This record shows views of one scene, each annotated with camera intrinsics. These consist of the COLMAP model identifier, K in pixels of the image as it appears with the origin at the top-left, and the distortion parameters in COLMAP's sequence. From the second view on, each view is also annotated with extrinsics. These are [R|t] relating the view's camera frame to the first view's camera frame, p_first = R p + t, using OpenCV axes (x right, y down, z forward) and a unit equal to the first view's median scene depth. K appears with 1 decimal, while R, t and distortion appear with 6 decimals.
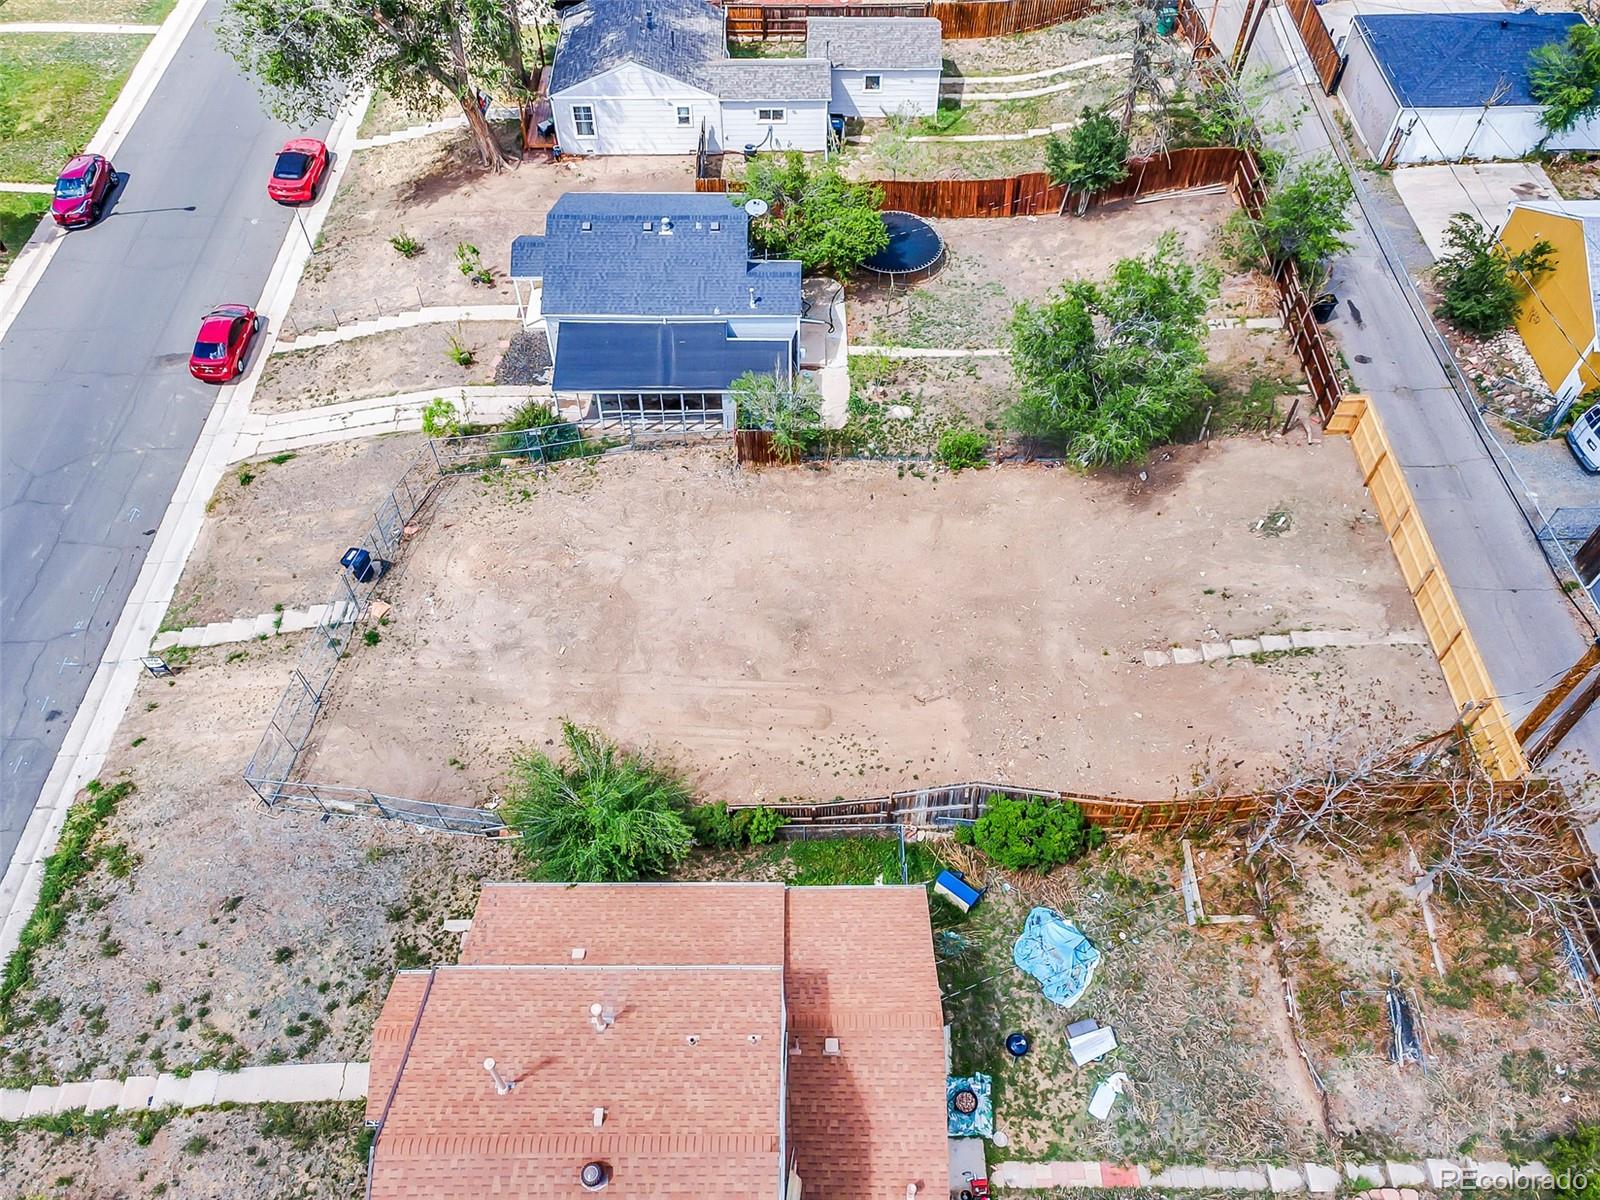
lens RADIAL K [[1151.2, 0, 831.6], [0, 1151.2, 597.5], [0, 0, 1]] dist [0.003256, 0.060054]
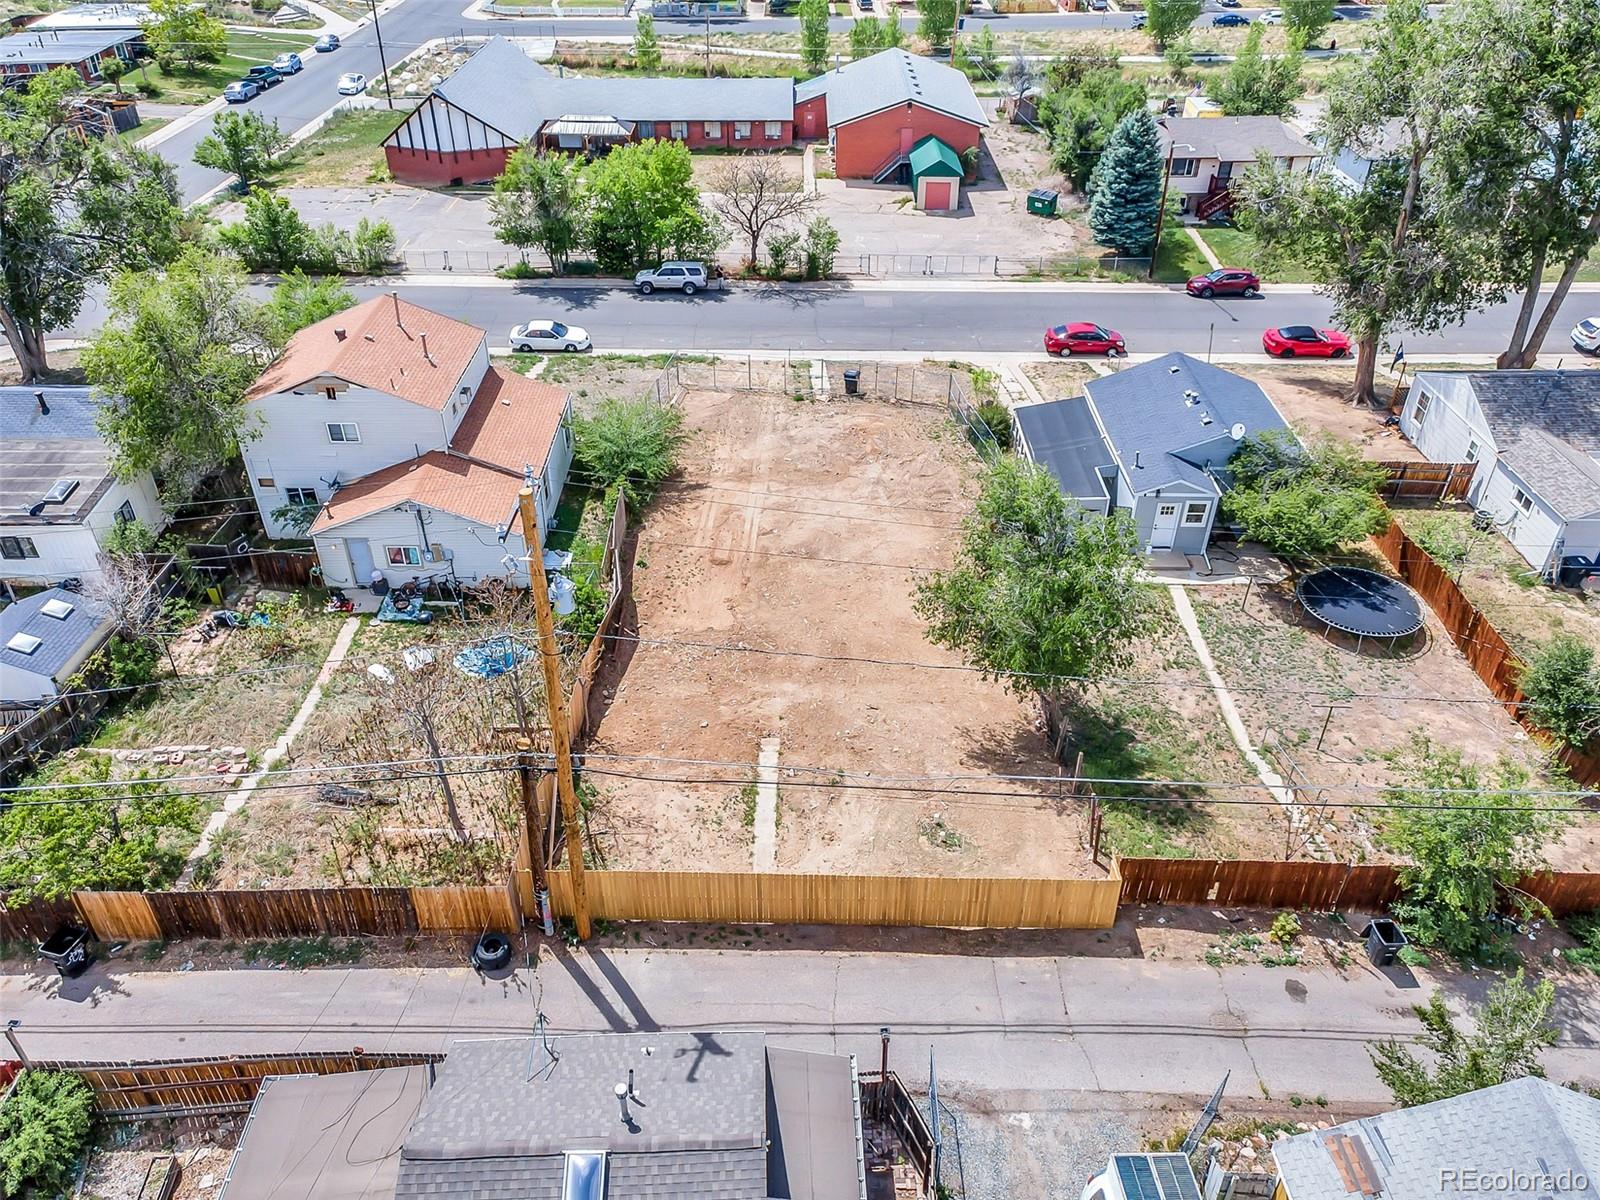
lens RADIAL K [[1151.2, 0, 831.6], [0, 1151.2, 597.5], [0, 0, 1]] dist [0.003256, 0.060054]
pose [[0.023937, 0.587098, -0.809162, 0.863395], [-0.796927, 0.499898, 0.339132, -0.333969], [0.603602, 0.636725, 0.479840, 0.399702]]
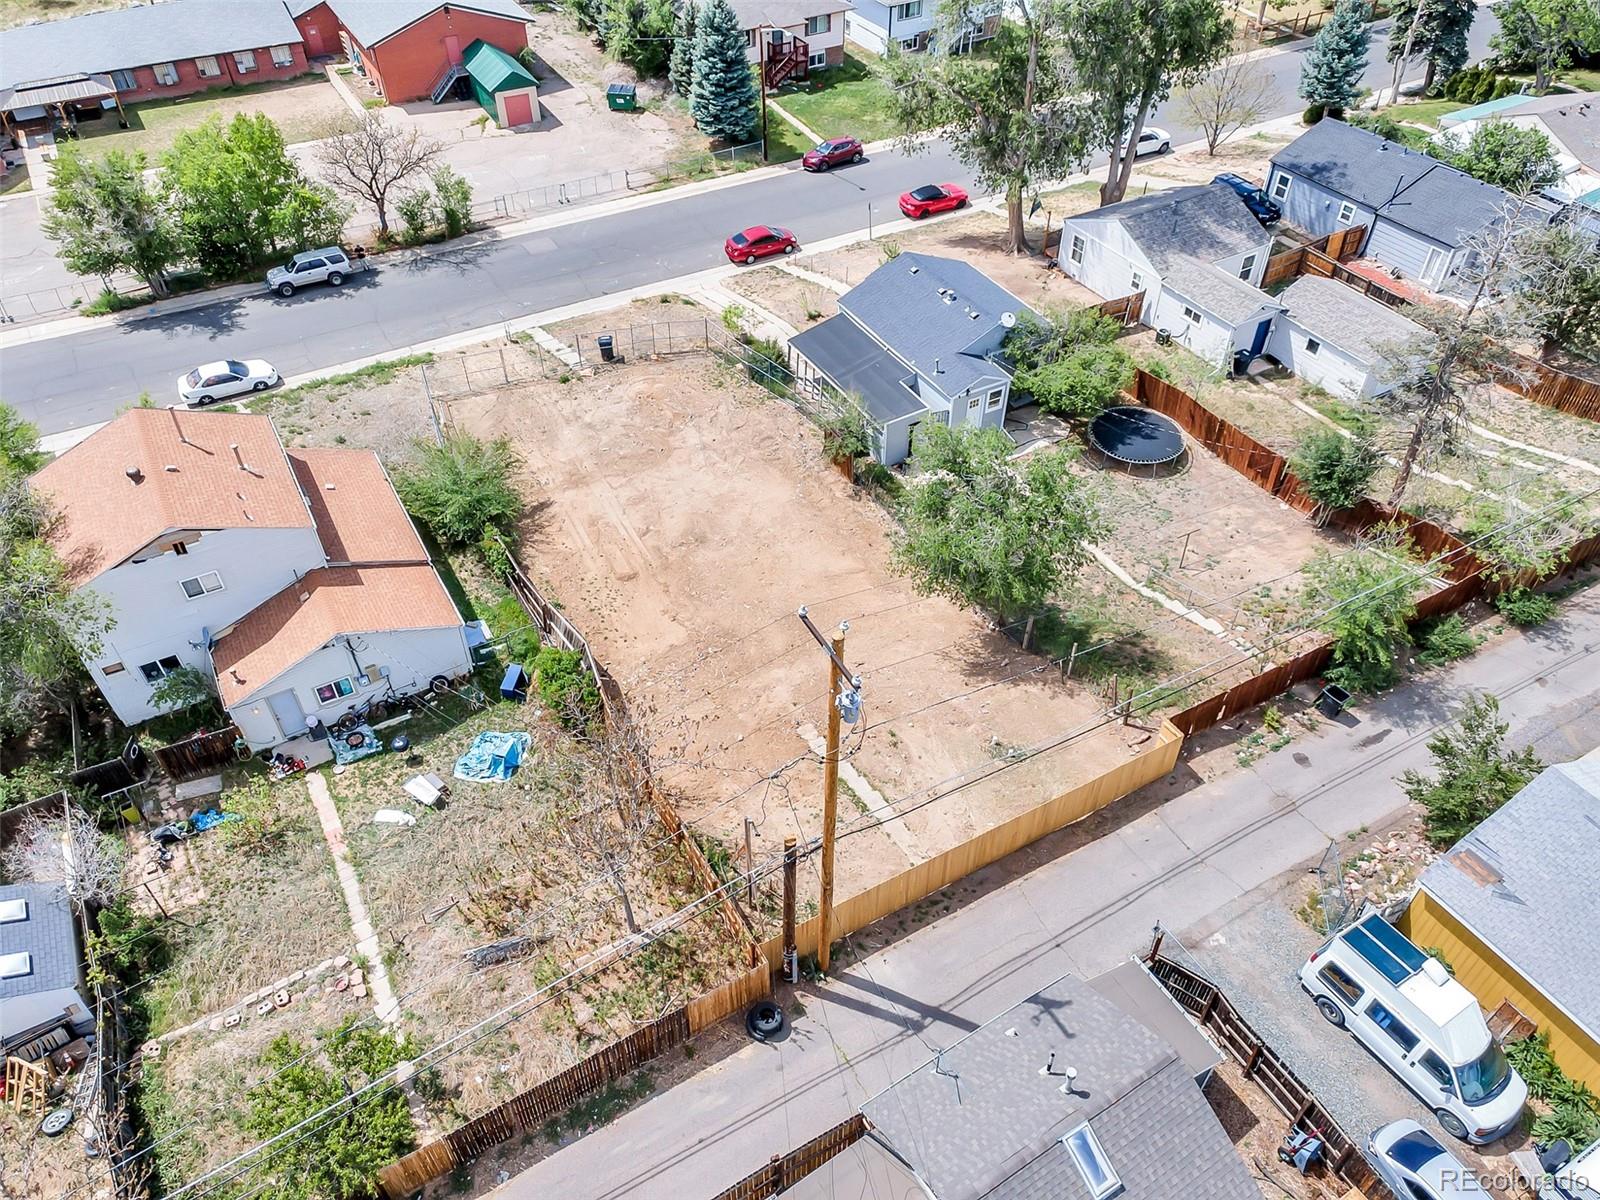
lens RADIAL K [[1118.0, 0, 830.1], [0, 1118.0, 603.7], [0, 0, 1]] dist [0.001988, 0.056332]
pose [[0.515790, 0.603803, -0.607768, 0.730825], [-0.687721, 0.714860, 0.126553, -0.154993], [0.510882, 0.352700, 0.783966, 0.118647]]
